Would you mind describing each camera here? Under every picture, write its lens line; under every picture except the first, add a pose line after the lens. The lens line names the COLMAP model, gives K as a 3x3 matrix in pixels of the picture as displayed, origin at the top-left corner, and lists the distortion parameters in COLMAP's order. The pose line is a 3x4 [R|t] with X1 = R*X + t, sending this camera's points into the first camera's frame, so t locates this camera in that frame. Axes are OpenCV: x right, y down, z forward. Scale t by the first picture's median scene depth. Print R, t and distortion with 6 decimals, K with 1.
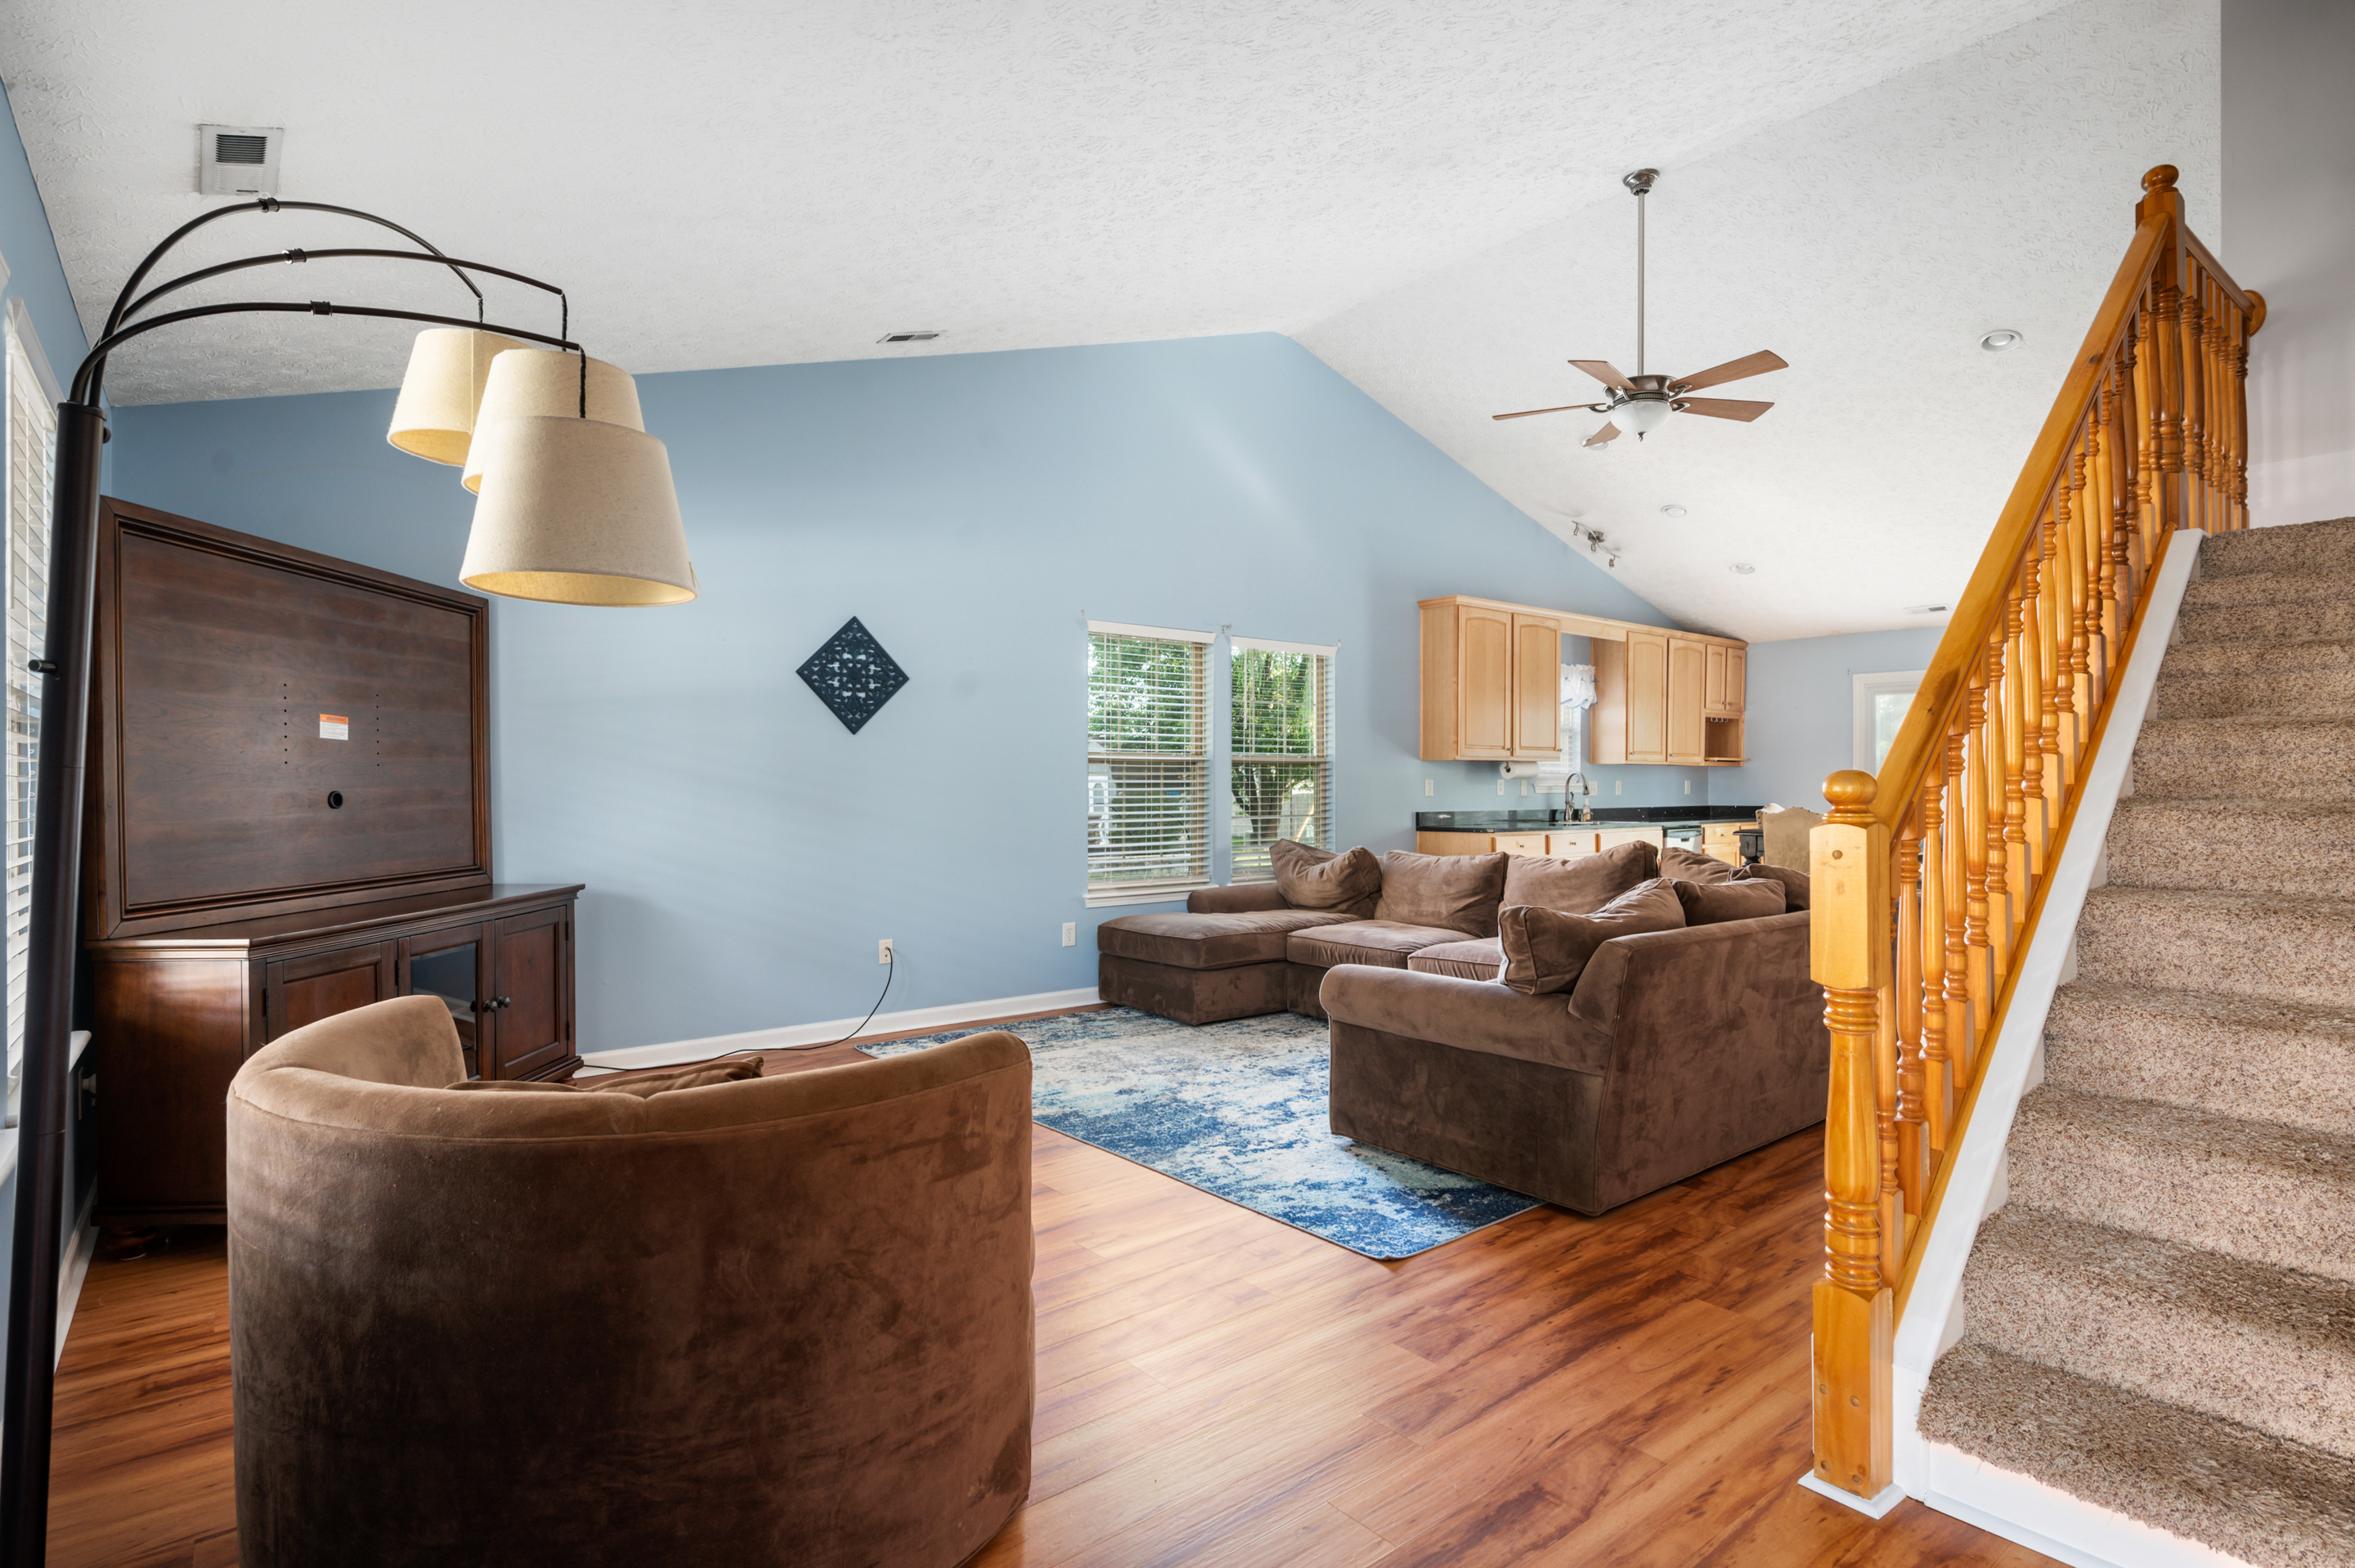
lens RADIAL K [[1184.0, 0, 1177.5], [0, 1184.0, 784.0], [0, 0, 1]] dist [-0.000952, -0.000061]
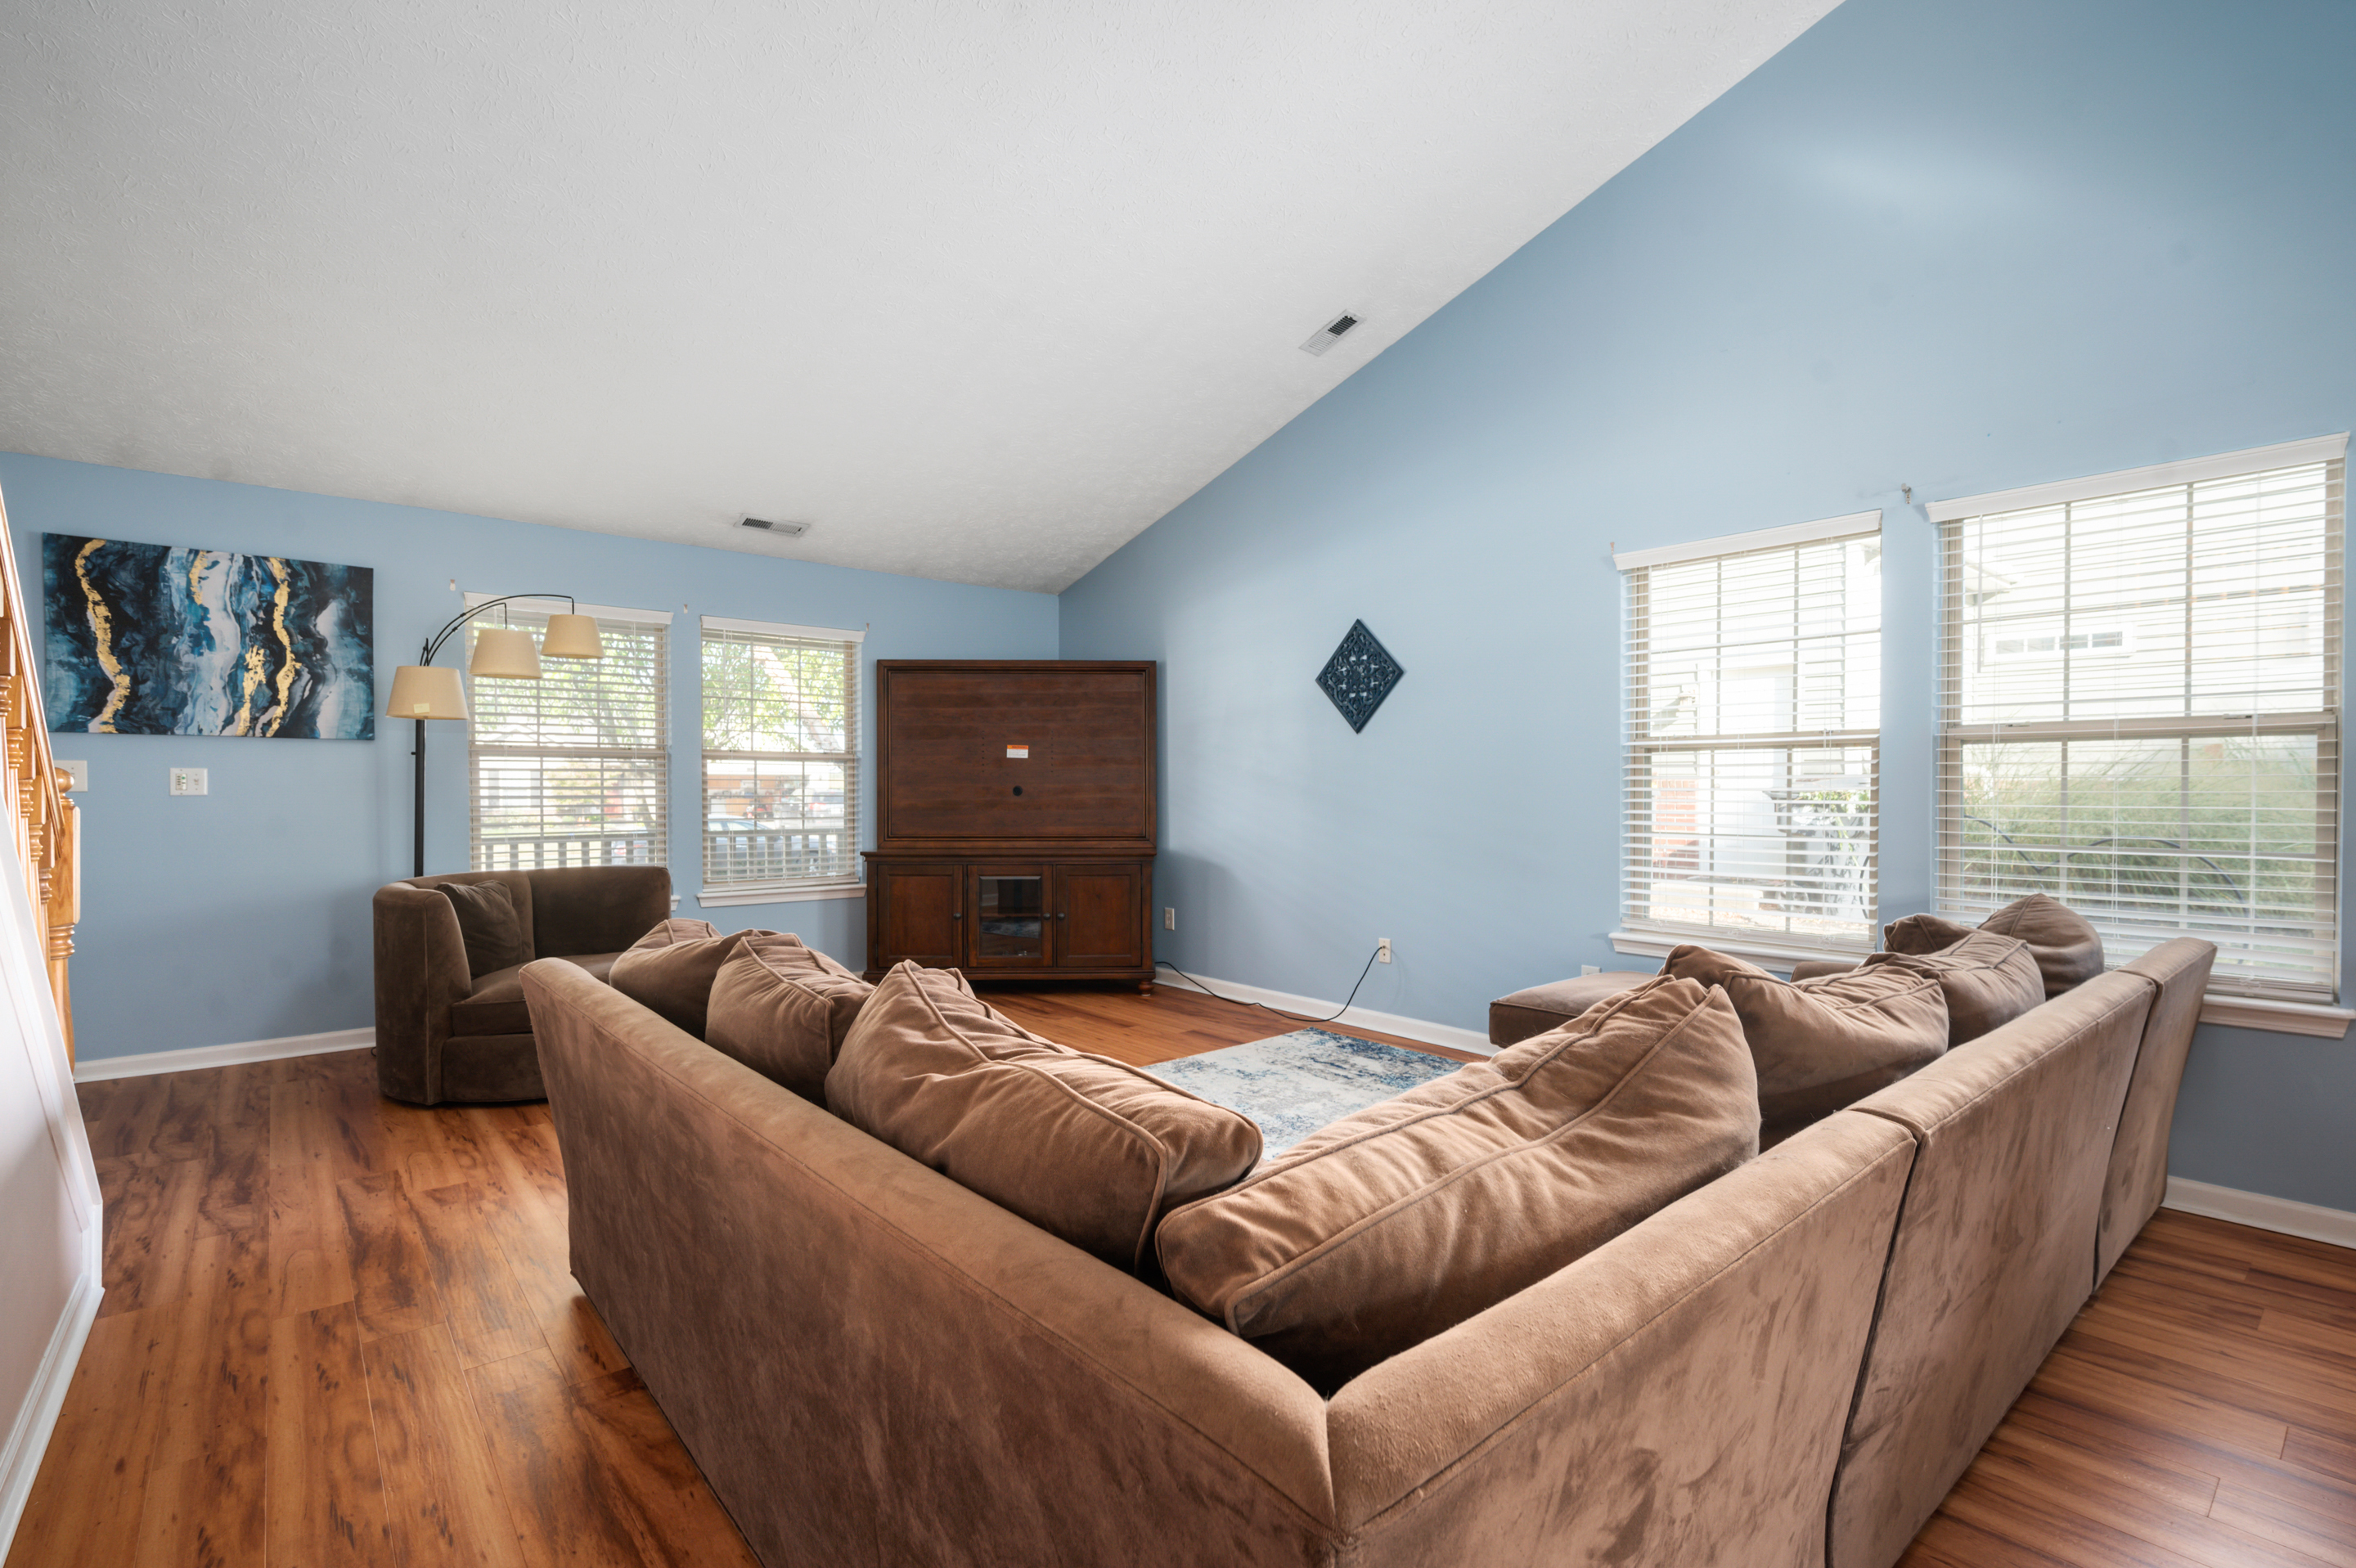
lens RADIAL K [[1079.4, 0, 1178.0], [0, 1079.4, 784.0], [0, 0, 1]] dist [-0.000182, -0.000164]
pose [[0.015937, -0.003918, -0.999865, 0.681054], [-0.001770, 0.999991, -0.003947, 0.006282], [0.999871, 0.001833, 0.015930, 0.846365]]
